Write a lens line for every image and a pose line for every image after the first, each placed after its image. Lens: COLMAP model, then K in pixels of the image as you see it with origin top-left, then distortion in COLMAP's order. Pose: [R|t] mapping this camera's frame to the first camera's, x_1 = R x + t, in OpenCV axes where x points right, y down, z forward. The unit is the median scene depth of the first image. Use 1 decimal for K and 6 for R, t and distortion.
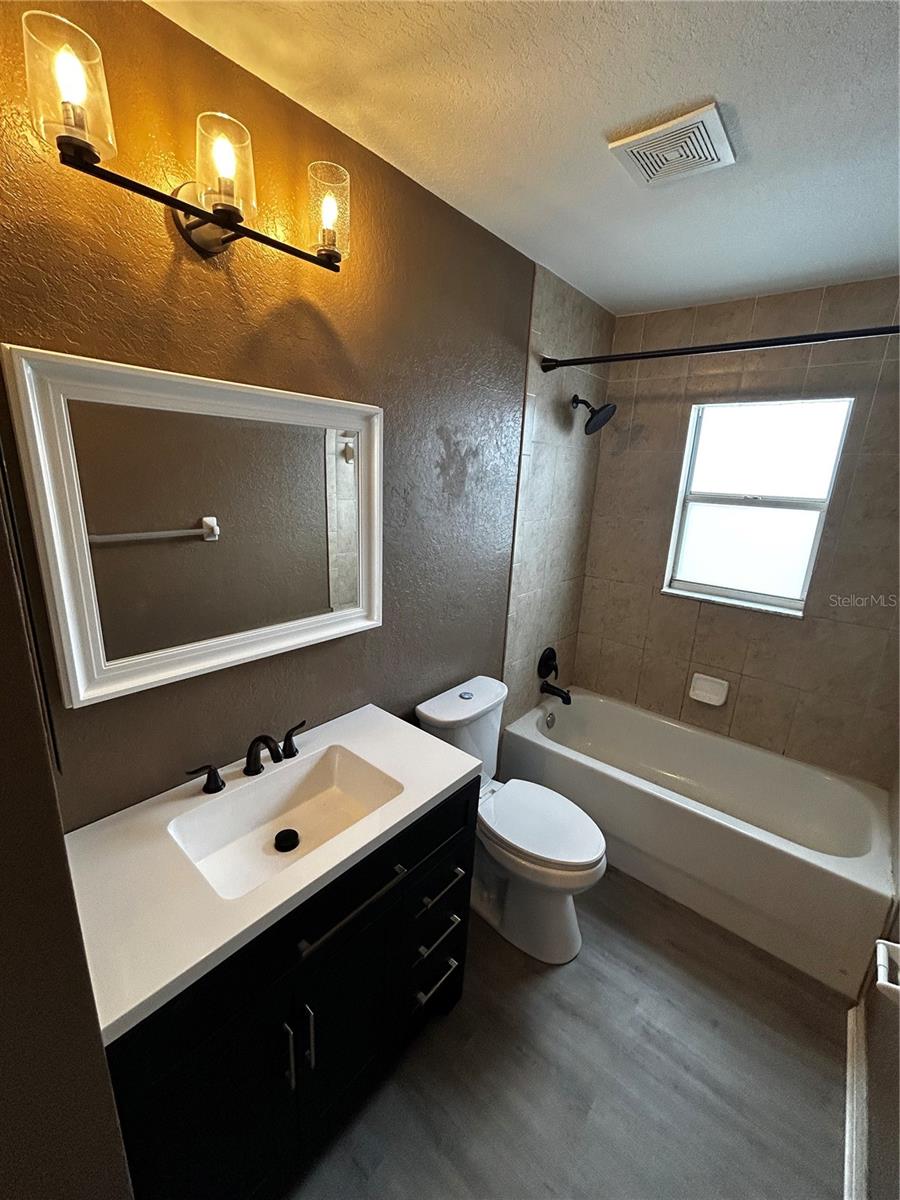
lens RADIAL K [[487.4, 0, 451.4], [0, 487.4, 599.5], [0, 0, 1]] dist [0.000795, 0.000831]
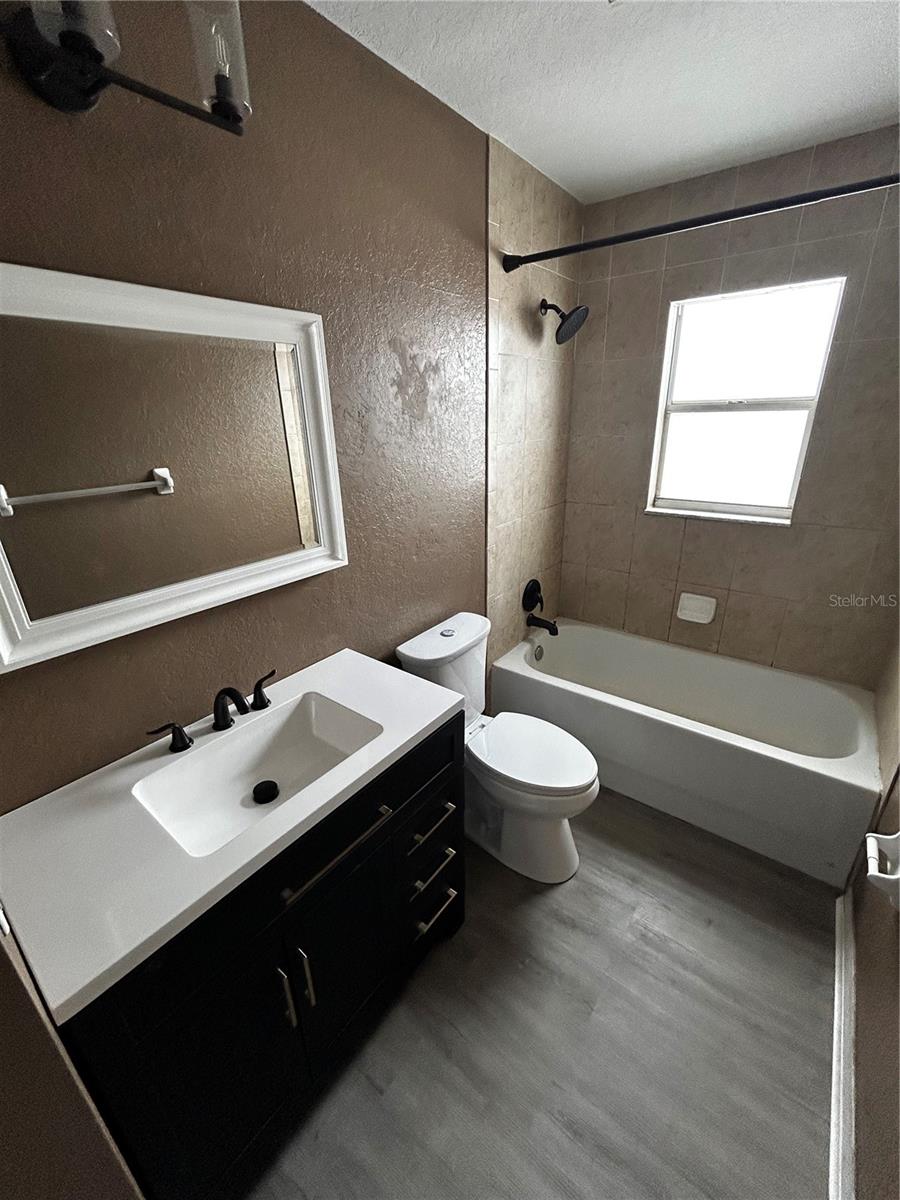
lens RADIAL K [[485.3, 0, 450.0], [0, 485.3, 600.0], [0, 0, 1]] dist [-0.002161, 0.000491]
pose [[0.996595, -0.081117, 0.014801, 0.028069], [0.079006, 0.990767, 0.110174, 0.029850], [-0.023601, -0.108630, 0.993802, 0.058413]]
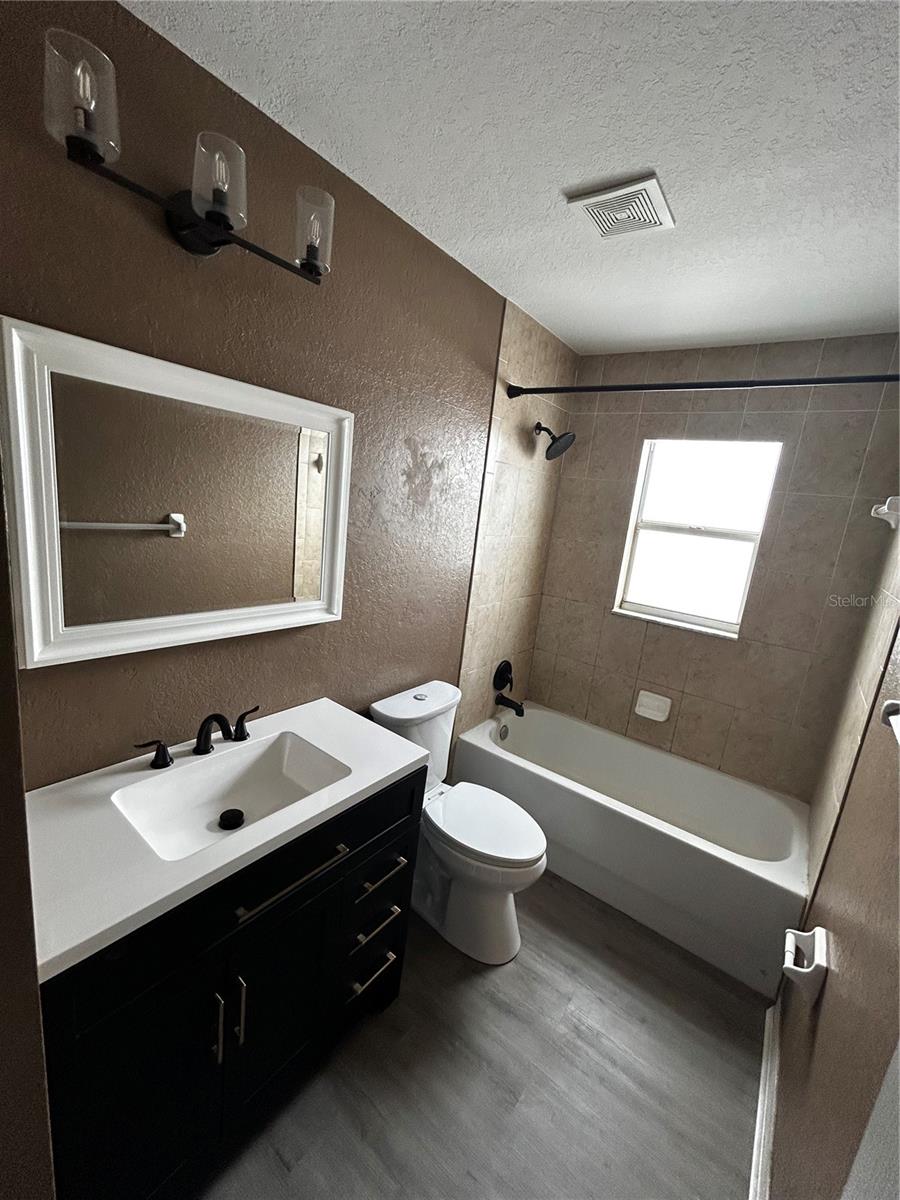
lens RADIAL K [[487.4, 0, 451.4], [0, 487.4, 599.5], [0, 0, 1]] dist [0.000795, 0.000831]
pose [[0.996505, 0.053354, 0.064278, 0.019507], [-0.049750, 0.997166, -0.056429, 0.050455], [-0.067106, 0.053034, 0.996335, -0.045174]]
